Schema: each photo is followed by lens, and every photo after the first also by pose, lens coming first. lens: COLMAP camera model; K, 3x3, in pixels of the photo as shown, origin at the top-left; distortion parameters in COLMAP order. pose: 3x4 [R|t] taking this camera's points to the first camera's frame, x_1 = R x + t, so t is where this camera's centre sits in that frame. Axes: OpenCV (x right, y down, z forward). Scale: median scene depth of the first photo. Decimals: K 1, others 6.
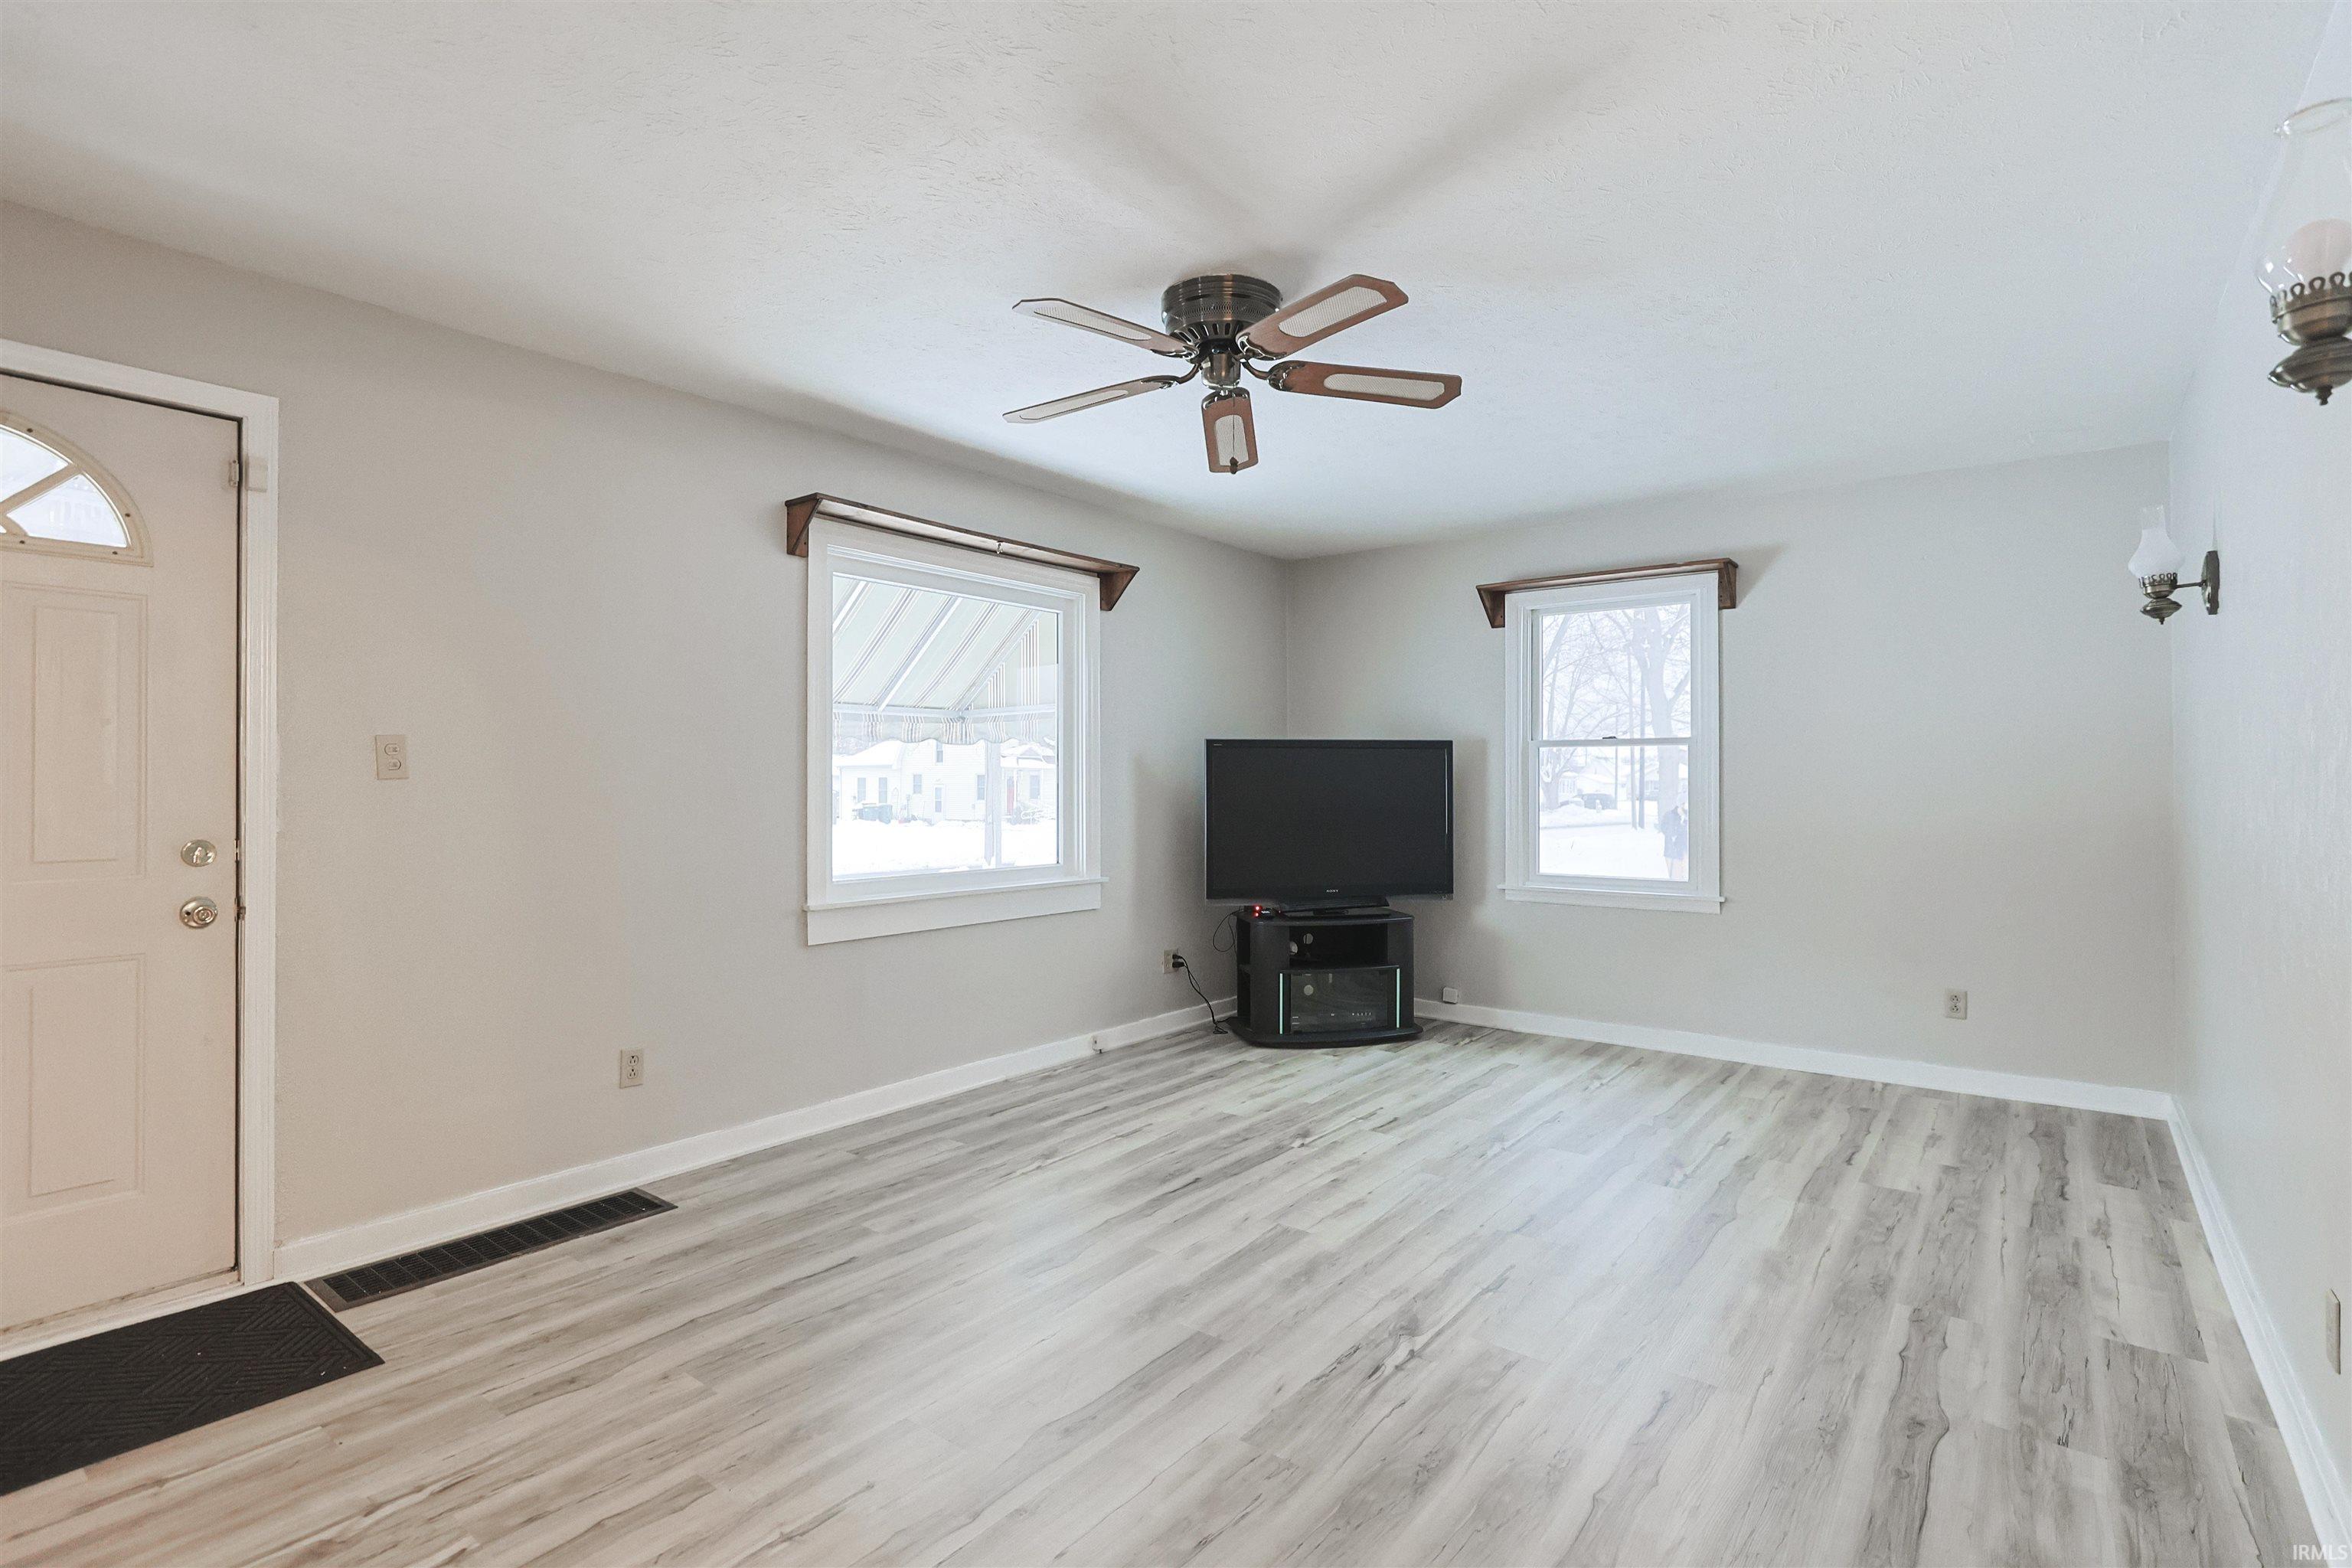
lens RADIAL K [[1113.5, 0, 1176.0], [0, 1113.5, 784.0], [0, 0, 1]] dist [-0.017372, 0.014579]
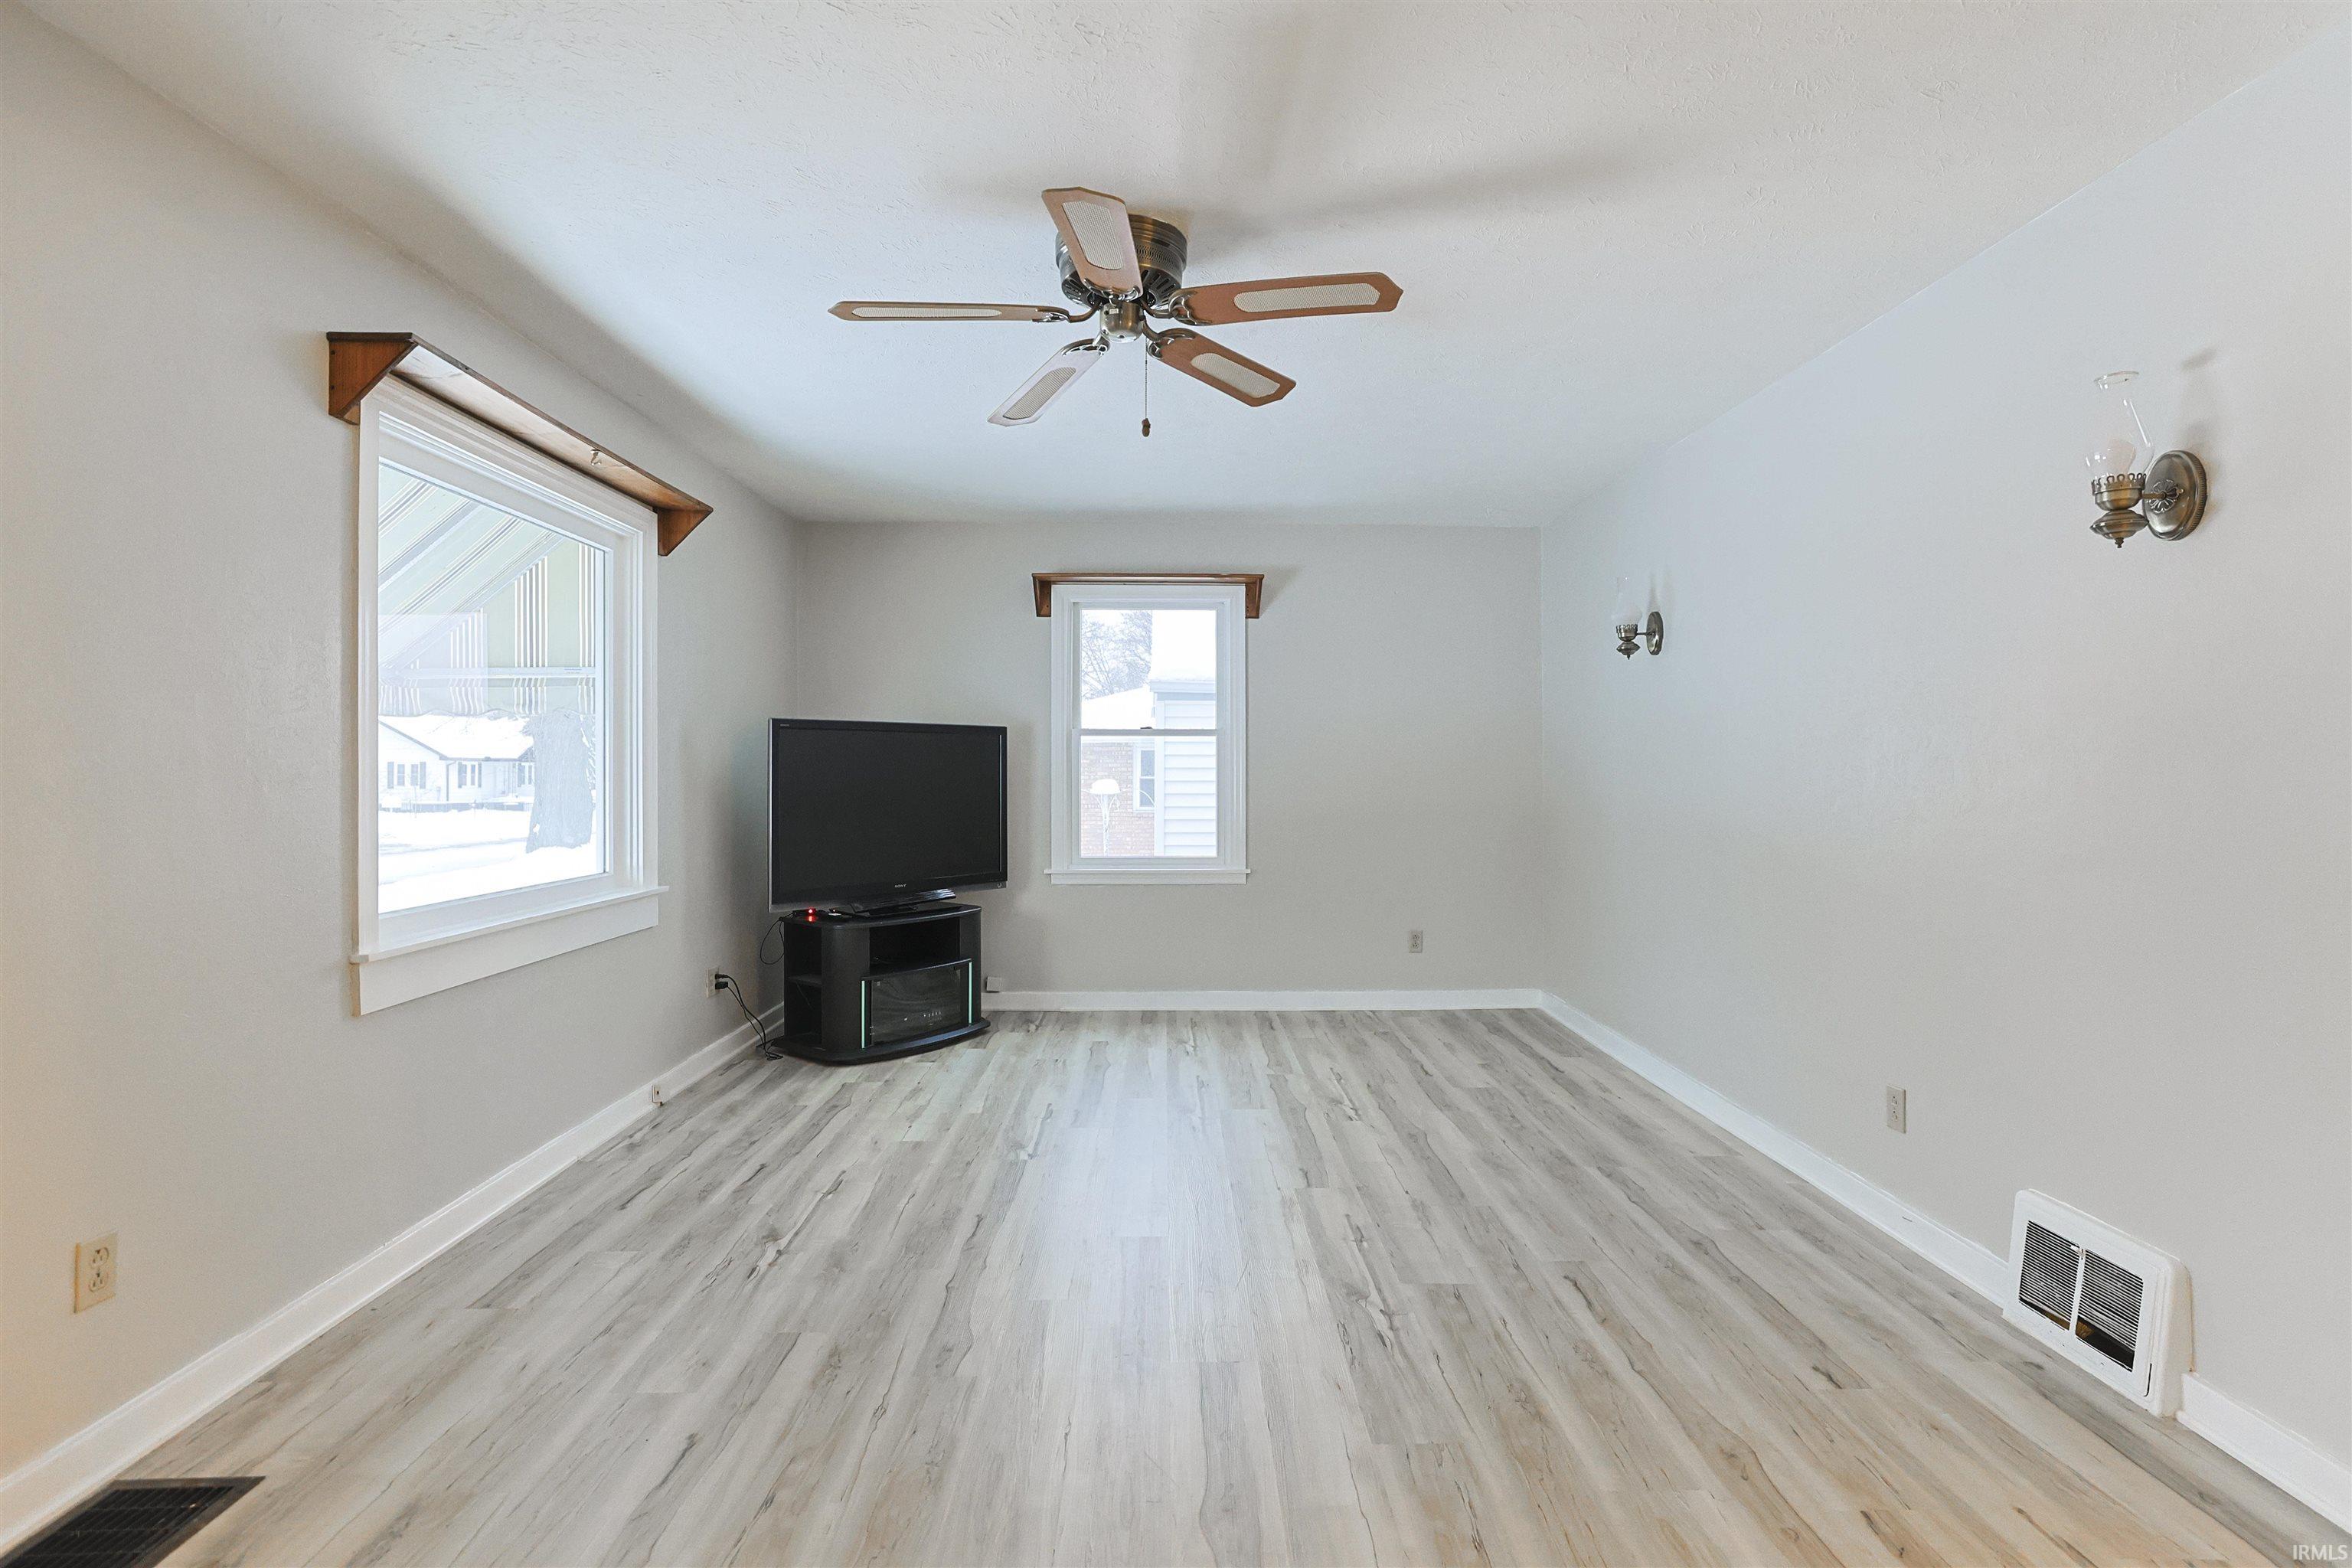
lens RADIAL K [[1115.2, 0, 1178.1], [0, 1115.2, 771.1], [0, 0, 1]] dist [-0.017044, 0.012986]
pose [[0.780934, -0.000507, 0.624614, -0.329964], [0.000479, 1.000000, 0.000213, 0.000371], [-0.624614, 0.000133, 0.780934, 0.167143]]
